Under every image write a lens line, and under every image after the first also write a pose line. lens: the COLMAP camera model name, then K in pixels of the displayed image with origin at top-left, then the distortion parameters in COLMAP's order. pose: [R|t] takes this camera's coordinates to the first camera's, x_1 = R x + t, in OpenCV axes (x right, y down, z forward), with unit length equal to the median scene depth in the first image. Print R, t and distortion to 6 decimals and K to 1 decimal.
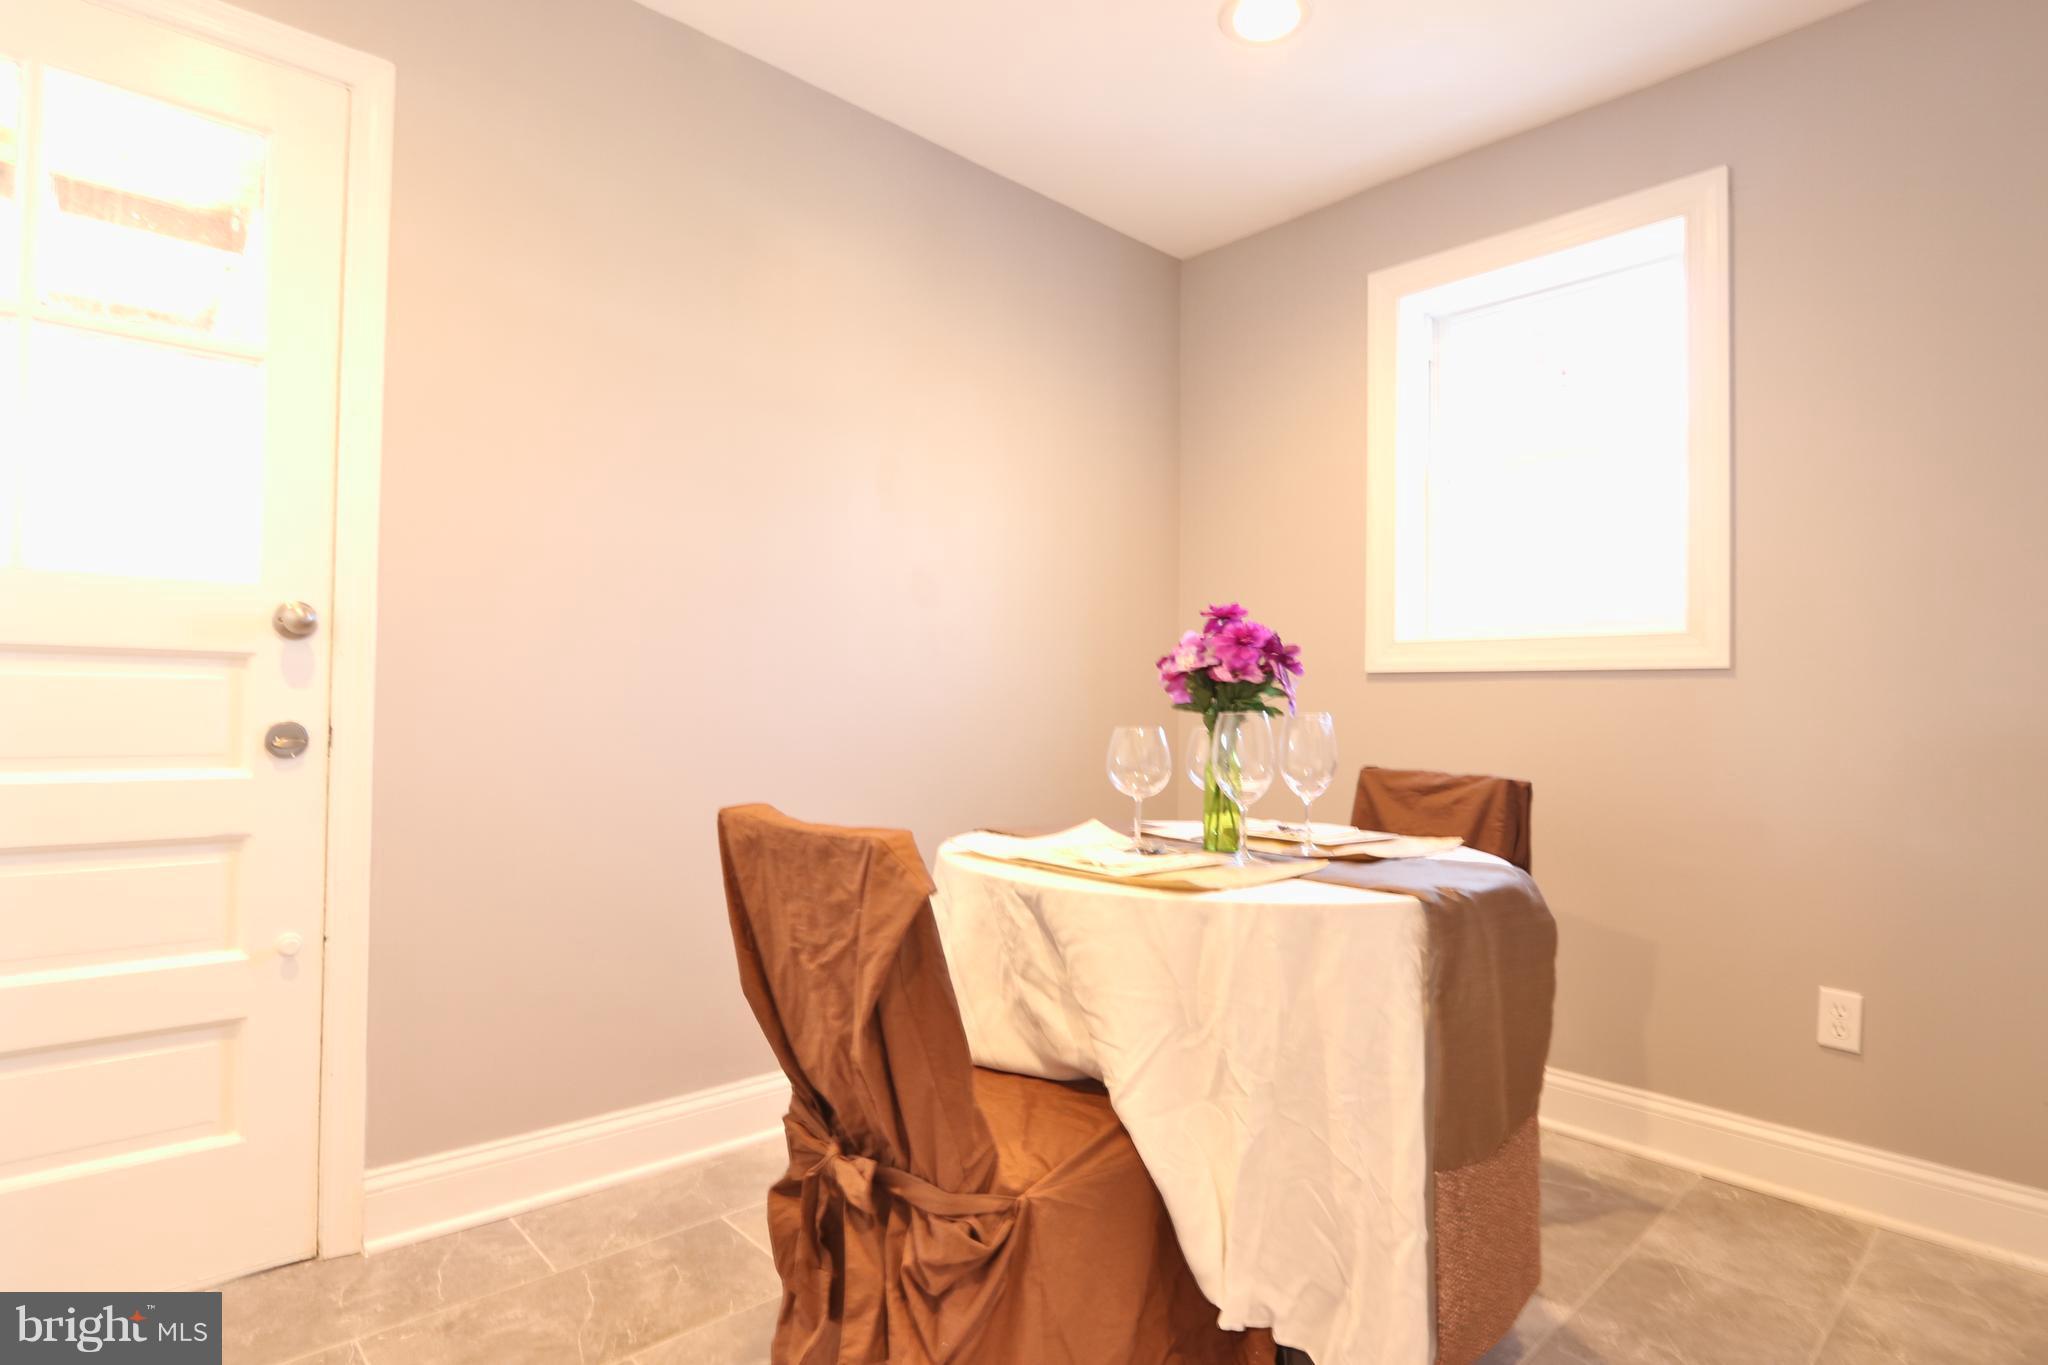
lens RADIAL K [[1063.5, 0, 1019.4], [0, 1063.5, 687.7], [0, 0, 1]] dist [-0.017085, 0.005920]
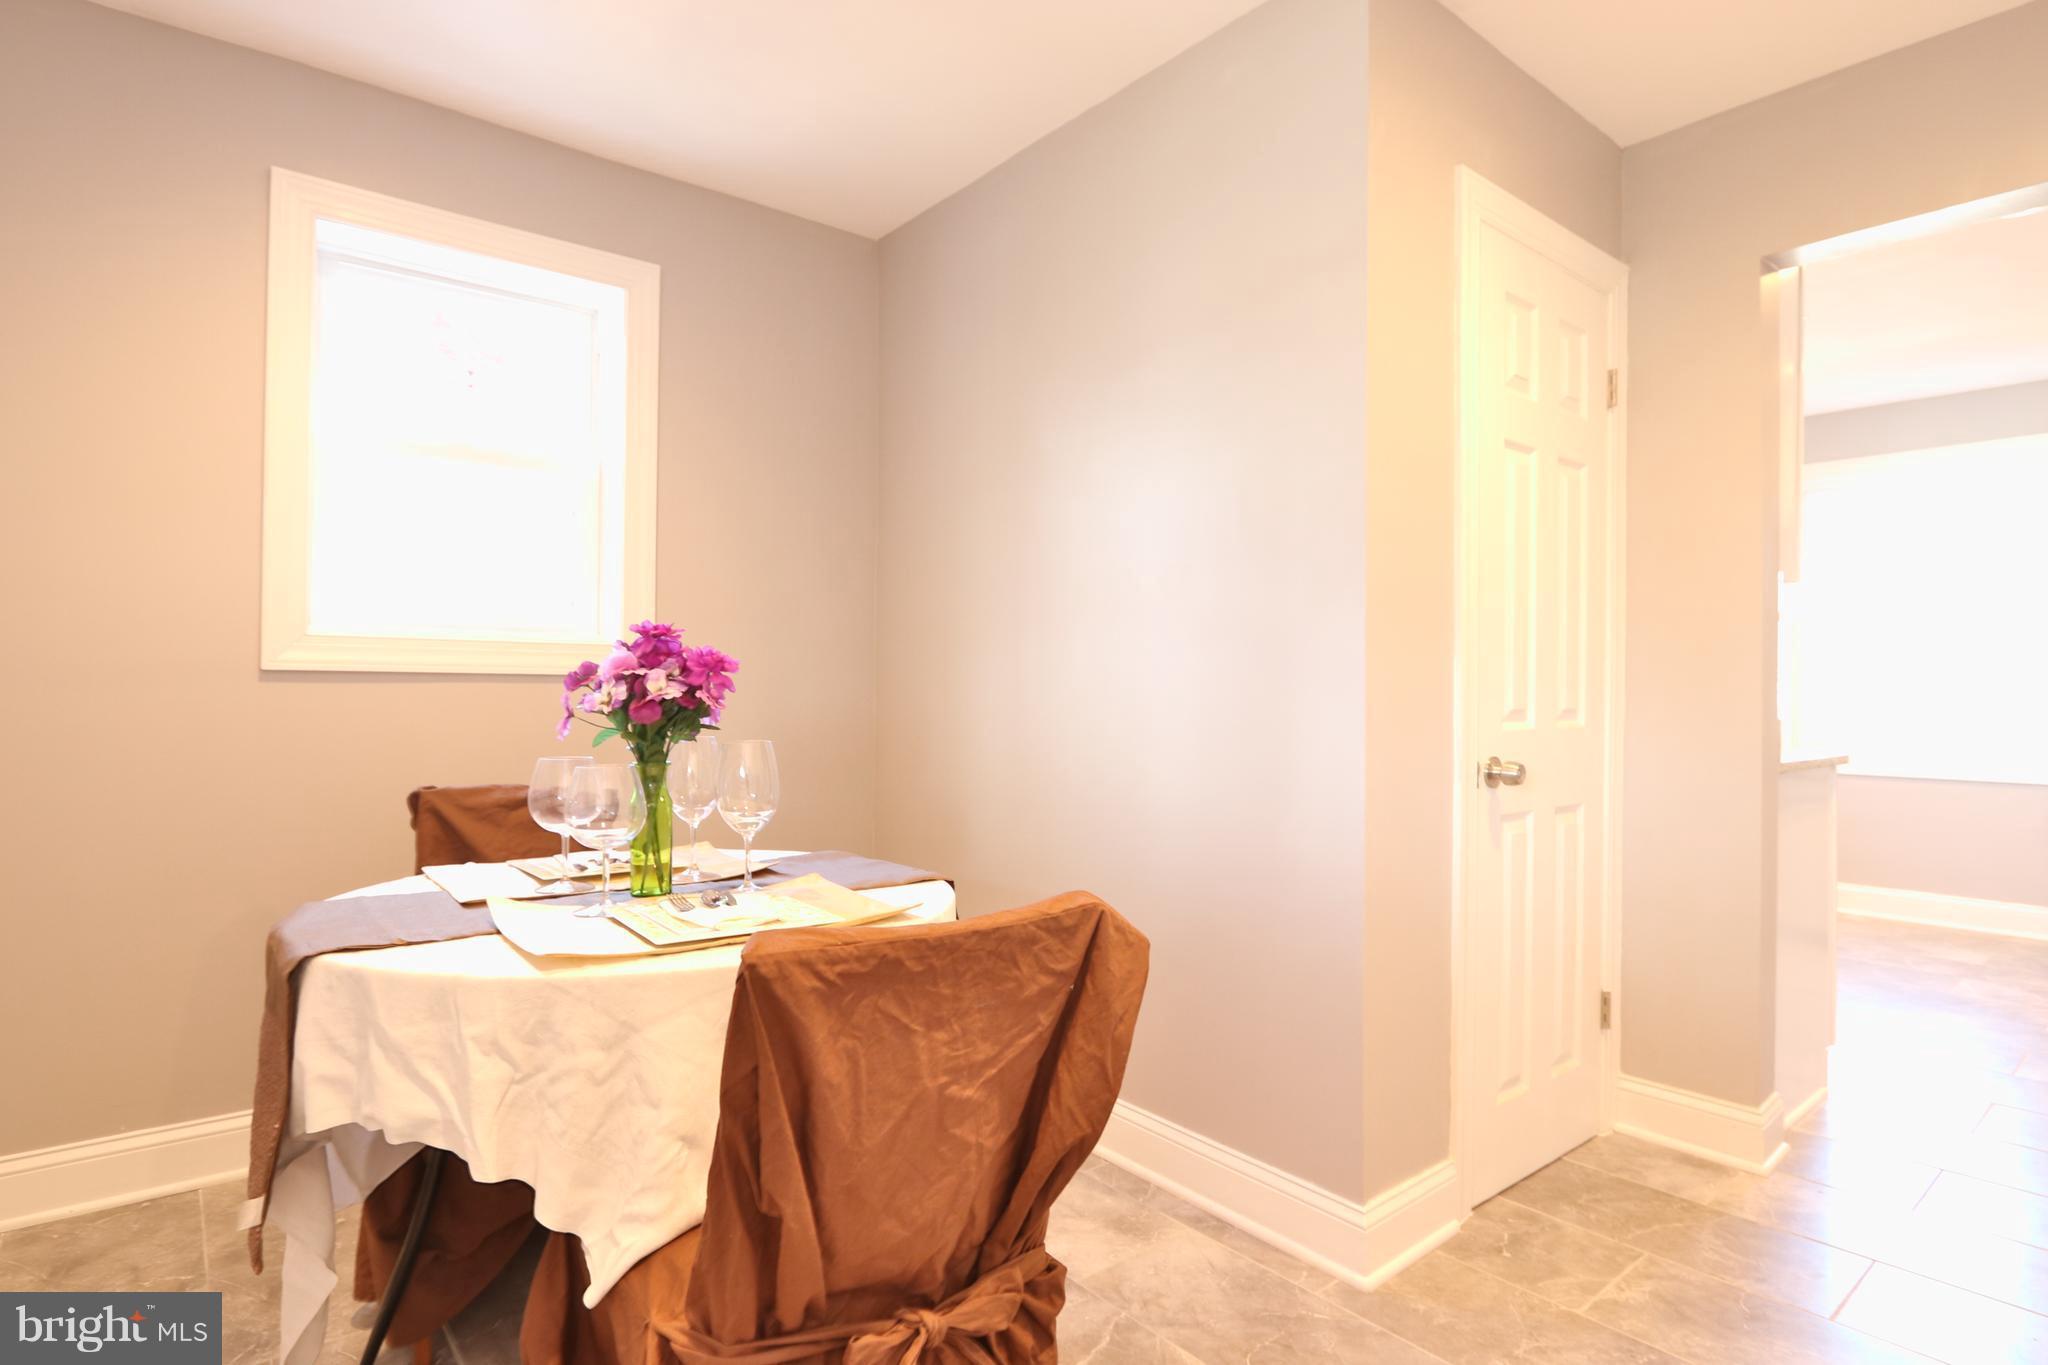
lens RADIAL K [[1063.5, 0, 1019.4], [0, 1063.5, 687.7], [0, 0, 1]] dist [-0.017085, 0.005920]
pose [[0.083882, -0.009728, 0.996428, -0.523136], [-0.025713, 0.999598, 0.011923, -0.031045], [-0.996144, -0.026621, 0.083599, 0.469836]]
